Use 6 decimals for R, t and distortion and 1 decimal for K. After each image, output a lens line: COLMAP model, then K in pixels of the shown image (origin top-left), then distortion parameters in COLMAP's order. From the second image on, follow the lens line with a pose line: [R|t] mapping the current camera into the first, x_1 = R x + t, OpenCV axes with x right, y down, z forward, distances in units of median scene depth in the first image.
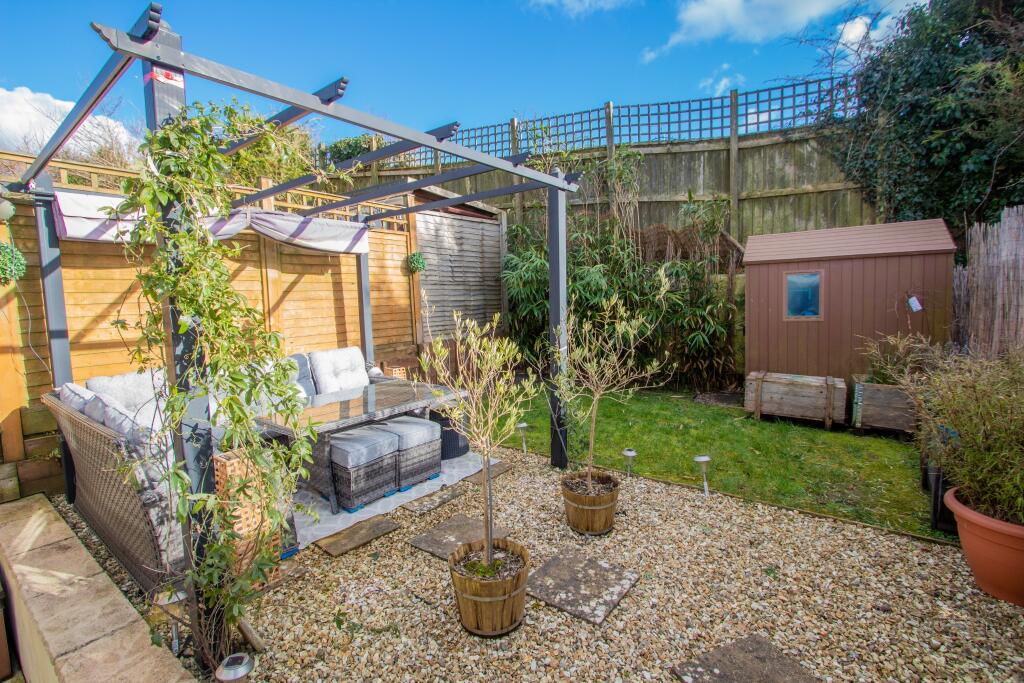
lens RADIAL K [[478.2, 0, 499.5], [0, 478.2, 338.1], [0, 0, 1]] dist [-0.004174, -0.000266]
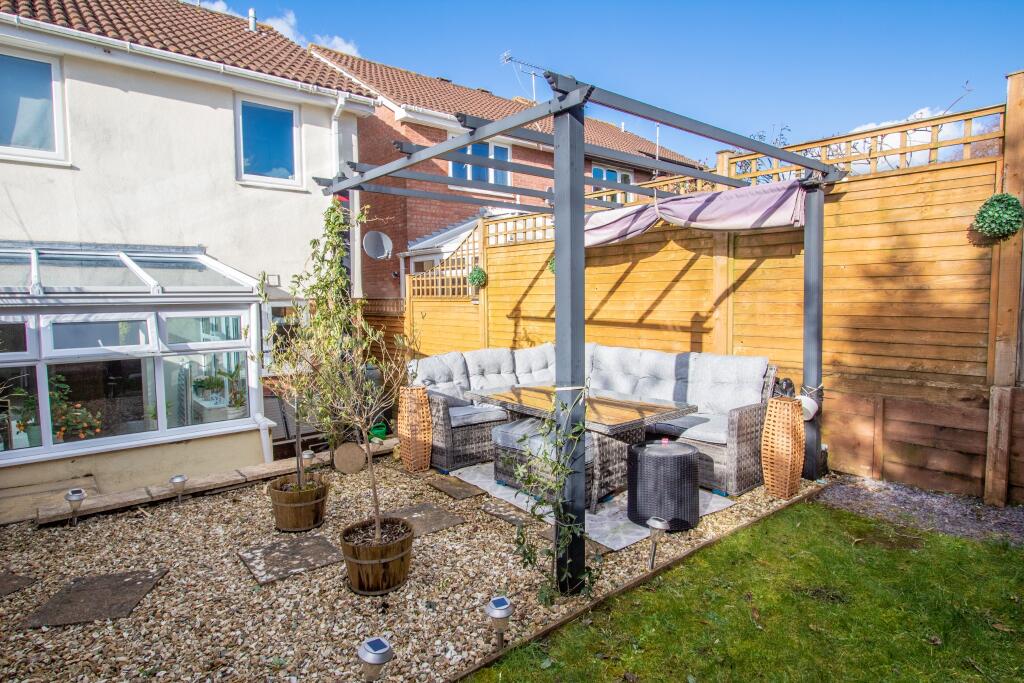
lens RADIAL K [[557.9, 0, 512.0], [0, 557.9, 341.5], [0, 0, 1]] dist [-0.018104, 0.000246]
pose [[-0.204934, 0.112104, -0.972335, 0.798121], [-0.066689, 0.989511, 0.128140, -0.119884], [0.976501, 0.091104, -0.195308, 1.074770]]
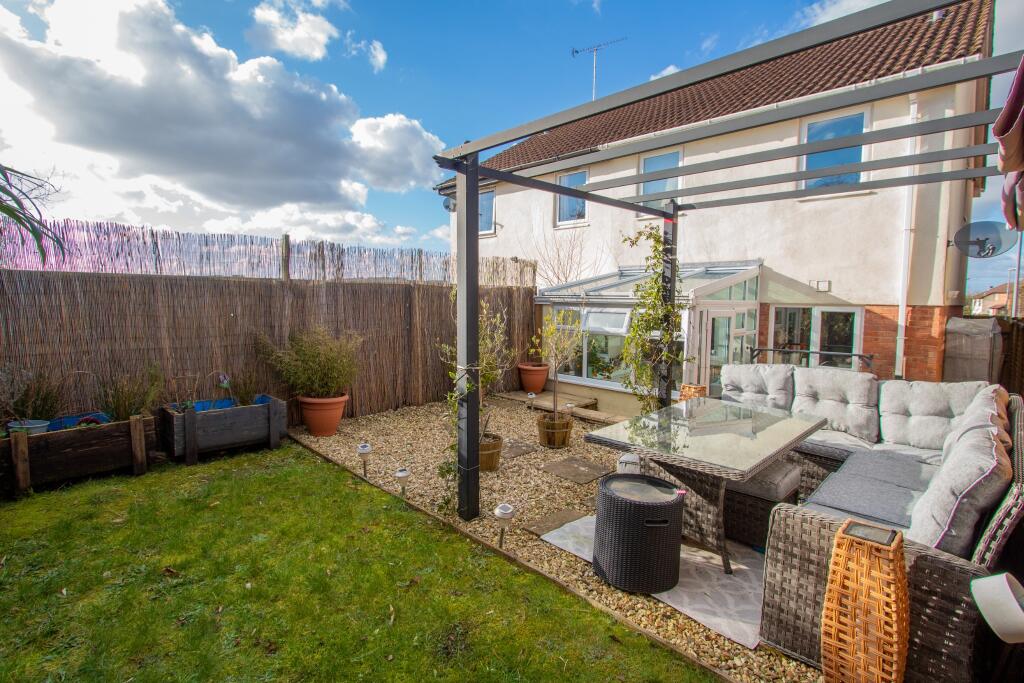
lens RADIAL K [[478.2, 0, 499.5], [0, 478.2, 338.1], [0, 0, 1]] dist [-0.004174, -0.000266]
pose [[-0.993811, 0.007763, 0.110810, -0.028642], [0.026122, 0.985913, 0.165206, -0.162803], [-0.107967, 0.167079, -0.980014, 1.803736]]
